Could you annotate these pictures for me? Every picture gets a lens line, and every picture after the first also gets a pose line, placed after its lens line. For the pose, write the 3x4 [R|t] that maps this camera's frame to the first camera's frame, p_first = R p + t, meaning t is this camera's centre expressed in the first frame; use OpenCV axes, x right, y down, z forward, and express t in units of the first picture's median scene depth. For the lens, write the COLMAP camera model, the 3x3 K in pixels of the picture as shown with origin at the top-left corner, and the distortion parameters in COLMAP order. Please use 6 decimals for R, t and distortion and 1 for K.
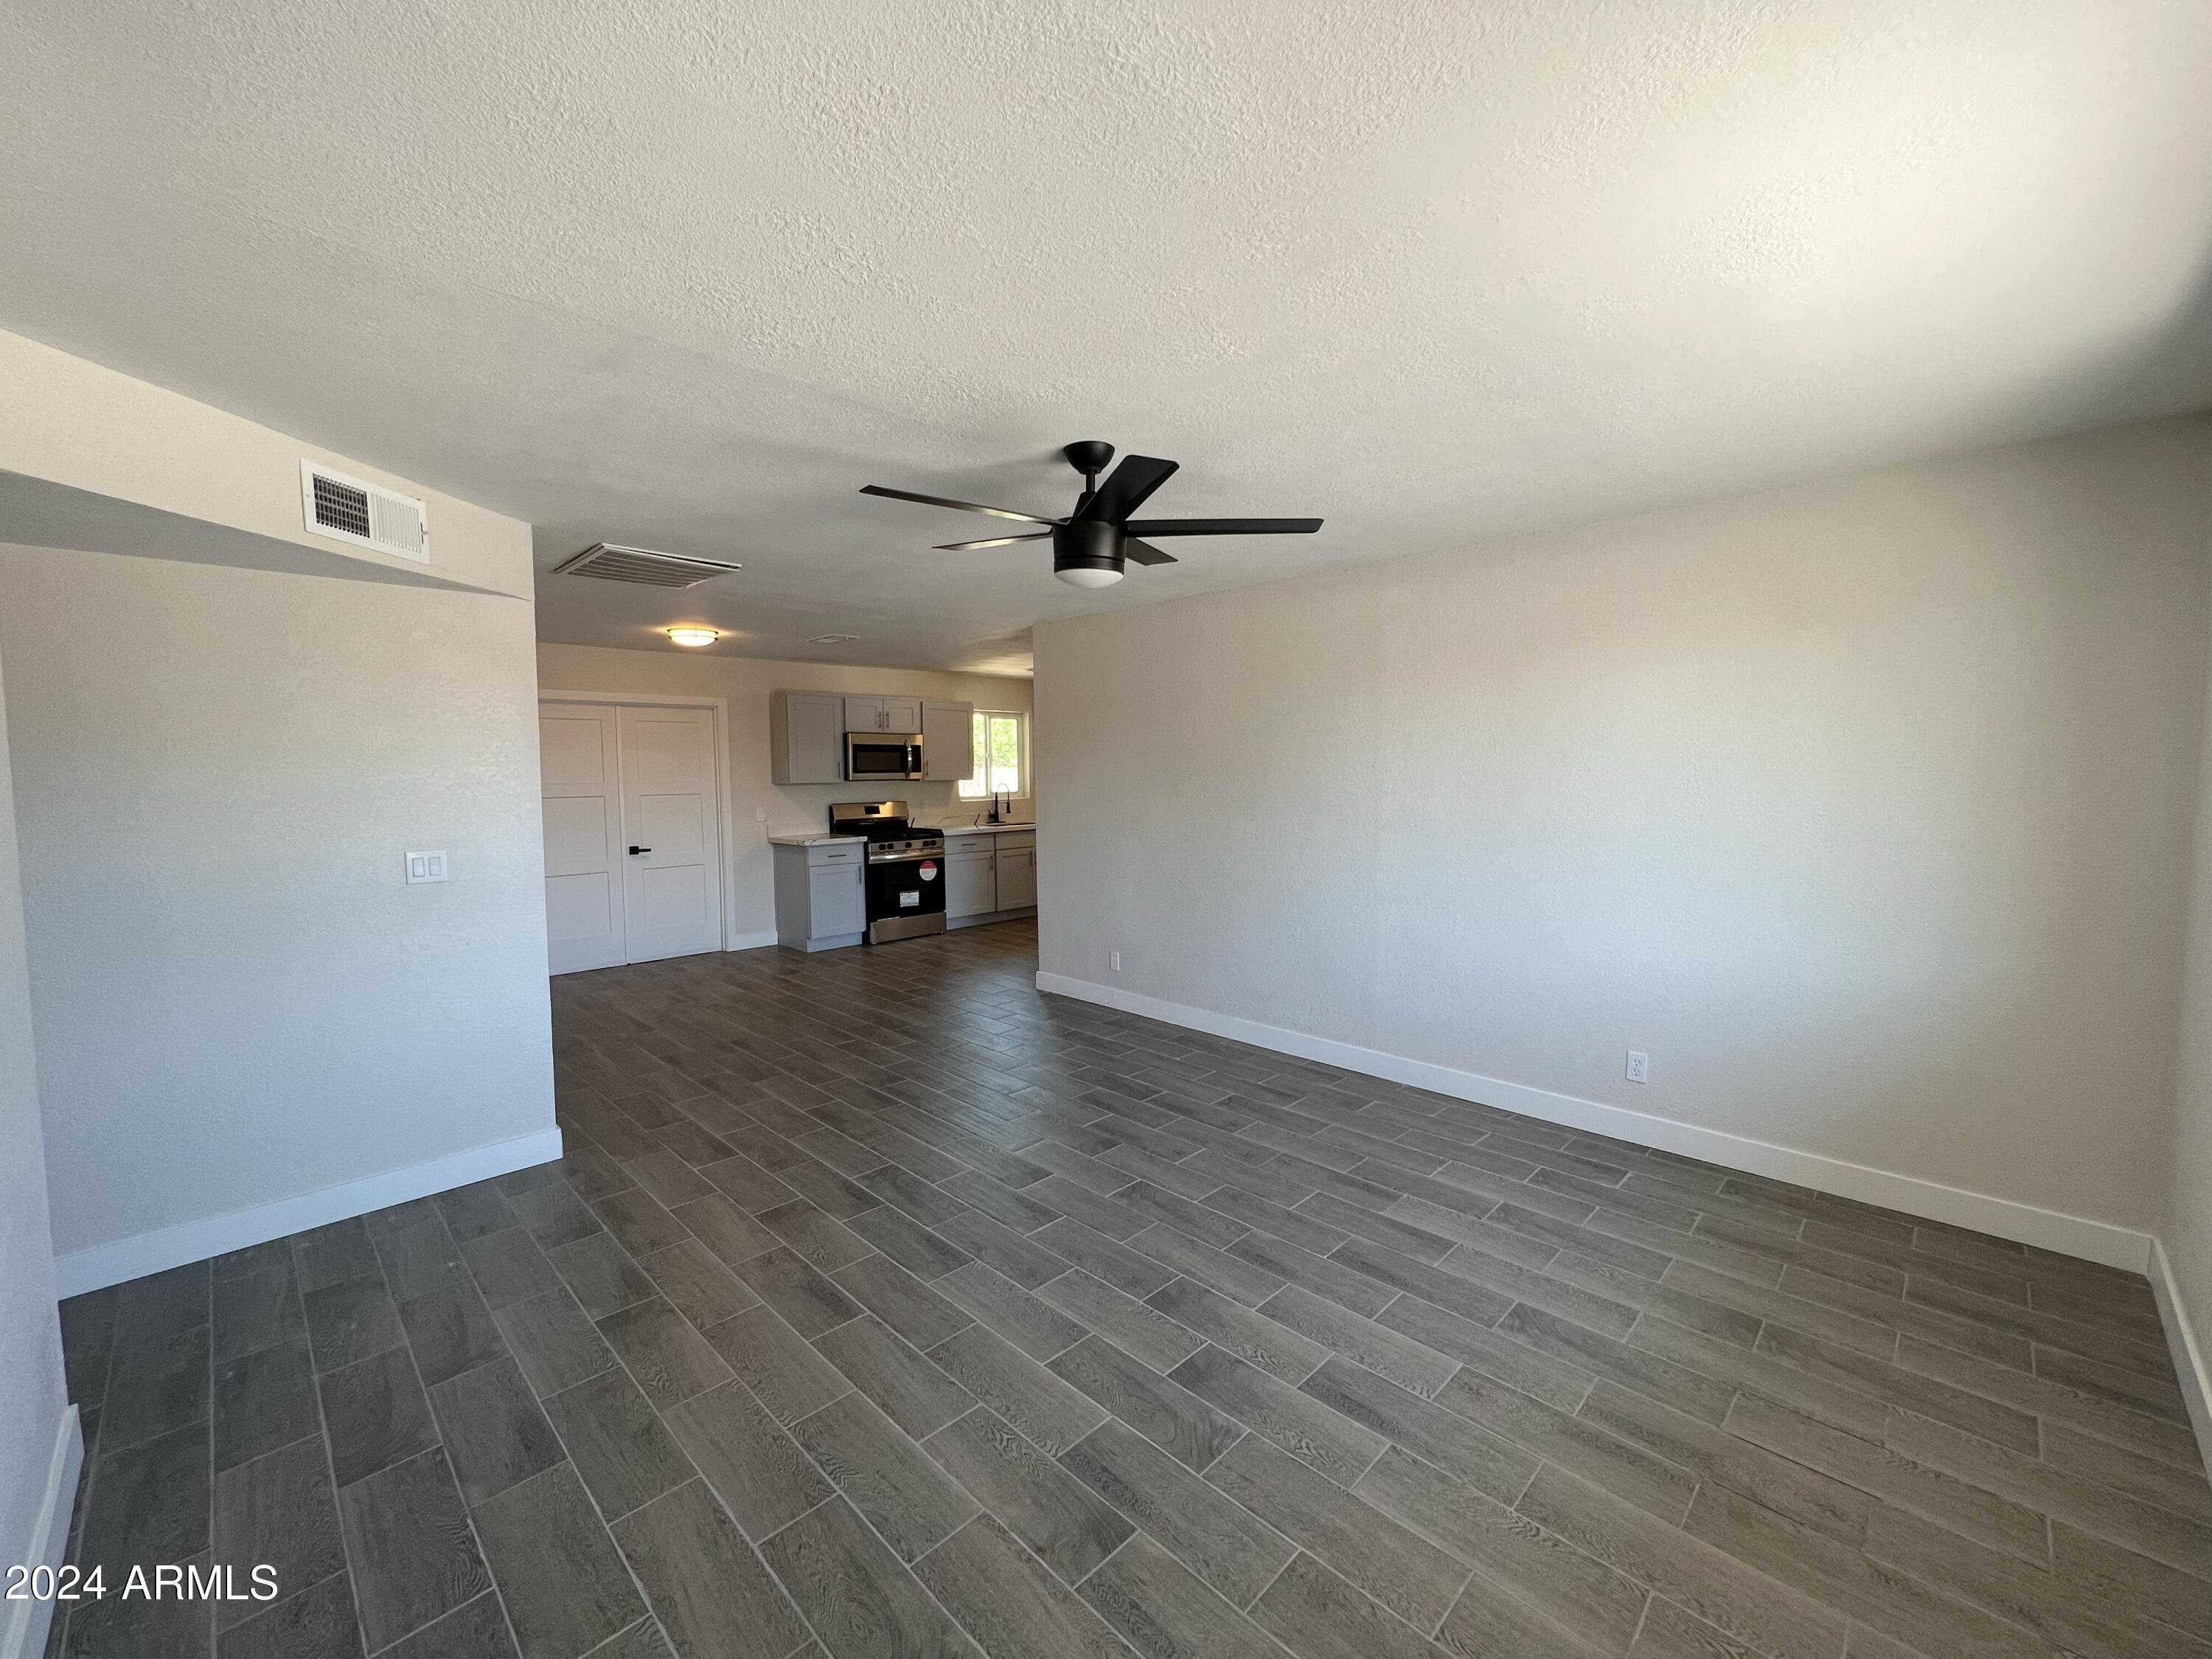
lens RADIAL K [[893.4, 0, 1100.0], [0, 893.4, 833.3], [0, 0, 1]] dist [-0.002042, 0.001029]
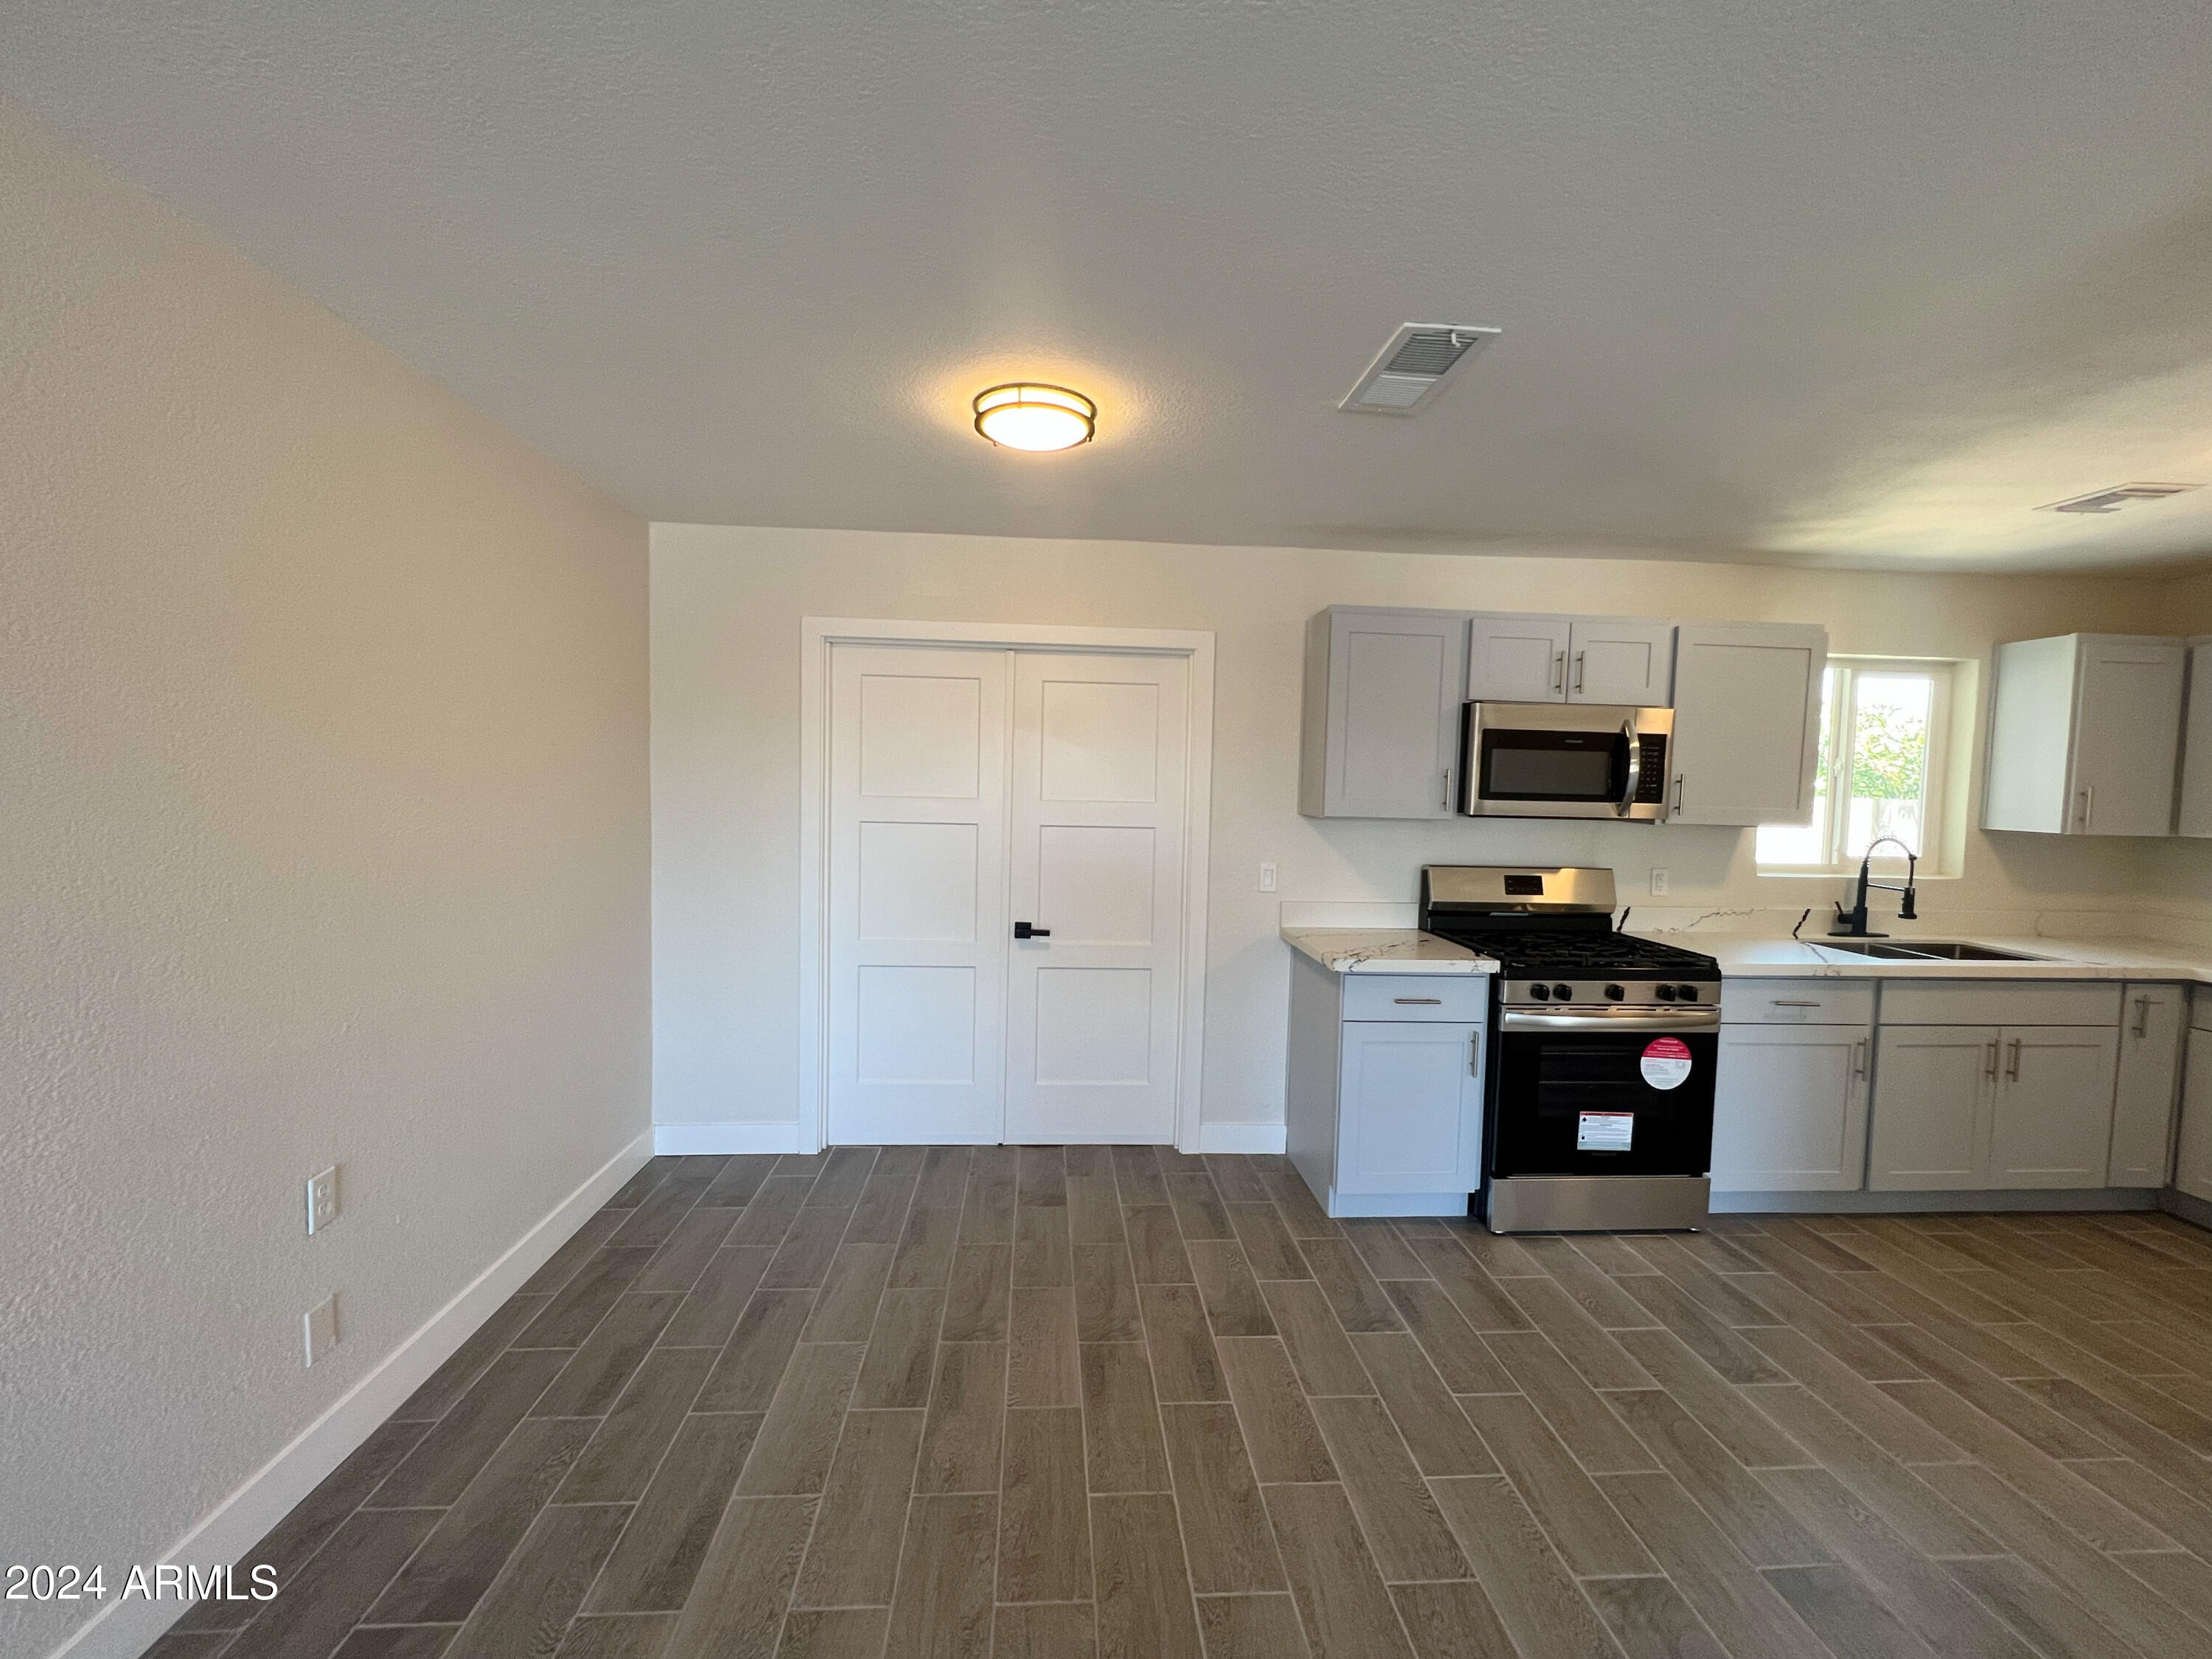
lens RADIAL K [[893.4, 0, 1099.3], [0, 893.4, 827.7], [0, 0, 1]] dist [-0.002042, 0.001029]
pose [[0.753703, 0.062308, -0.654255, -0.133649], [-0.077491, 0.996977, 0.005678, -0.041908], [0.652631, 0.046420, 0.756253, 0.558427]]
